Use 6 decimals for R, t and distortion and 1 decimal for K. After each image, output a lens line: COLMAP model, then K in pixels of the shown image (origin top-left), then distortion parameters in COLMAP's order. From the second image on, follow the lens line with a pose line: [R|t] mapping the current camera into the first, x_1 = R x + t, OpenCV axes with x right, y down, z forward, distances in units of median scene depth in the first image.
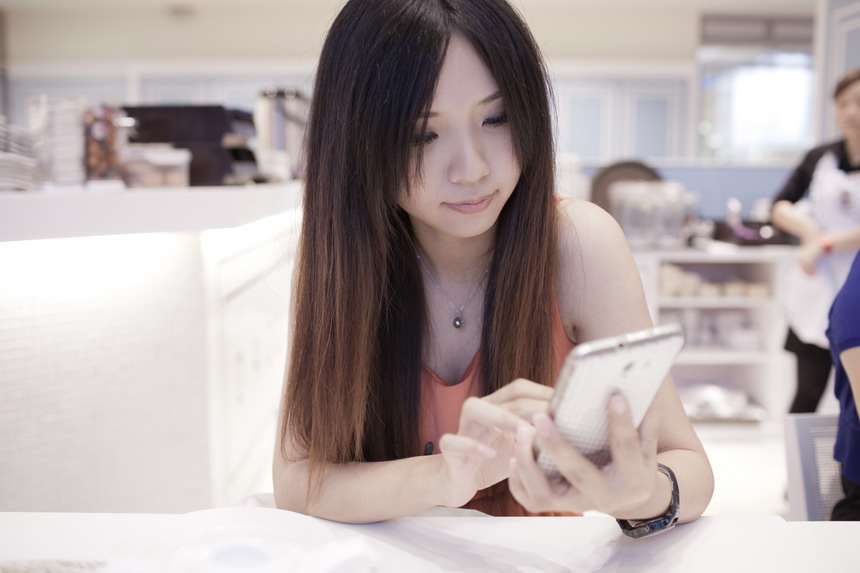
lens RADIAL K [[862.8, 0, 441.9], [0, 862.8, 281.9], [0, 0, 1]] dist [-0.051656, 0.000000]
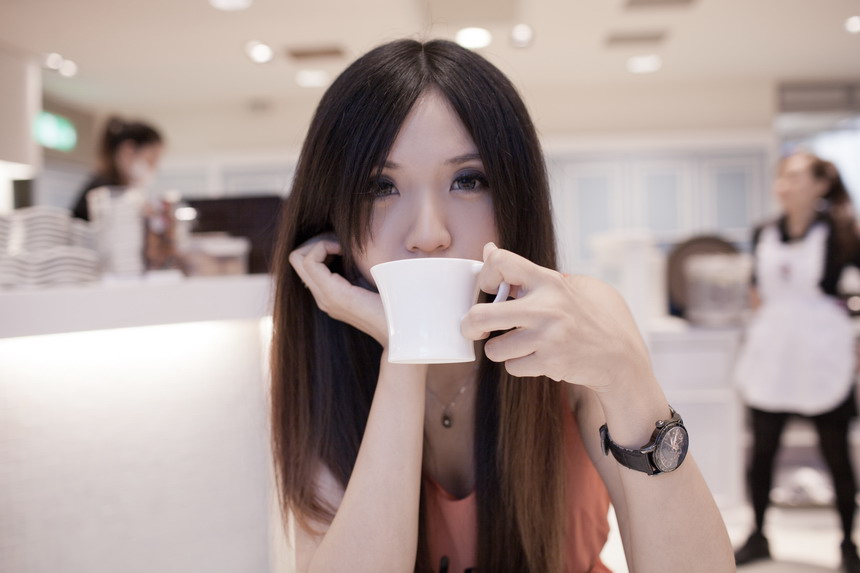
lens RADIAL K [[862.8, 0, 434.1], [0, 862.8, 280.1], [0, 0, 1]] dist [-0.051656, 0.000000]
pose [[0.994234, -0.029417, -0.103122, 0.020544], [0.019467, 0.995171, -0.096203, -0.004448], [0.105454, 0.093641, 0.990006, 0.028314]]
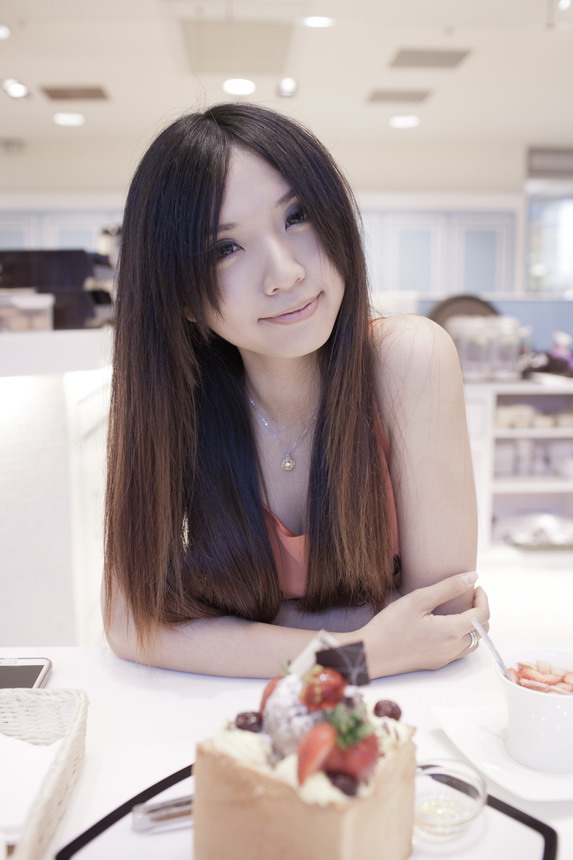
lens RADIAL K [[862.8, 0, 295.1], [0, 862.8, 429.7], [0, 0, 1]] dist [-0.051656, 0.000000]
pose [[0.999404, -0.010580, 0.032868, -0.033707], [0.009870, 0.999716, 0.021704, -0.009169], [-0.033088, -0.021366, 0.999224, -0.035254]]
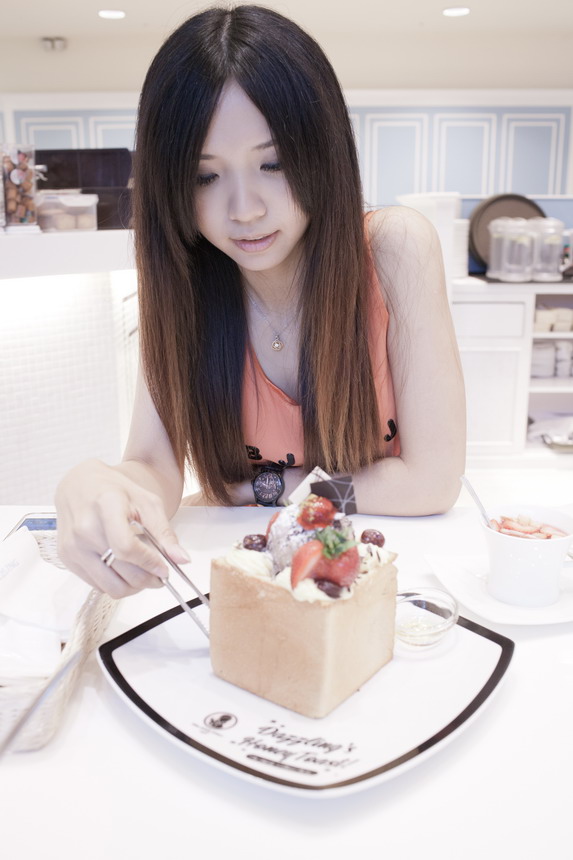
lens RADIAL K [[862.8, 0, 287.6], [0, 862.8, 434.1], [0, 0, 1]] dist [-0.051656, 0.000000]
pose [[0.999503, -0.002108, -0.031440, -0.020344], [0.006322, 0.990891, 0.134519, 0.001075], [0.030870, -0.134651, 0.990412, -0.078150]]
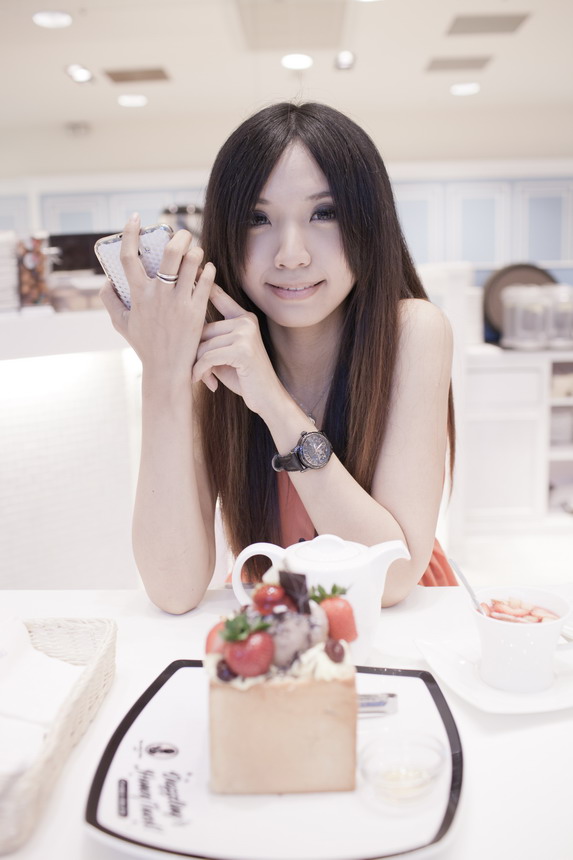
lens RADIAL K [[862.8, 0, 291.3], [0, 862.8, 430.2], [0, 0, 1]] dist [-0.051656, 0.000000]
pose [[0.998192, -0.022015, -0.055938, -0.004419], [0.024940, 0.998328, 0.052148, -0.006221], [0.054696, -0.053448, 0.997071, -0.079151]]
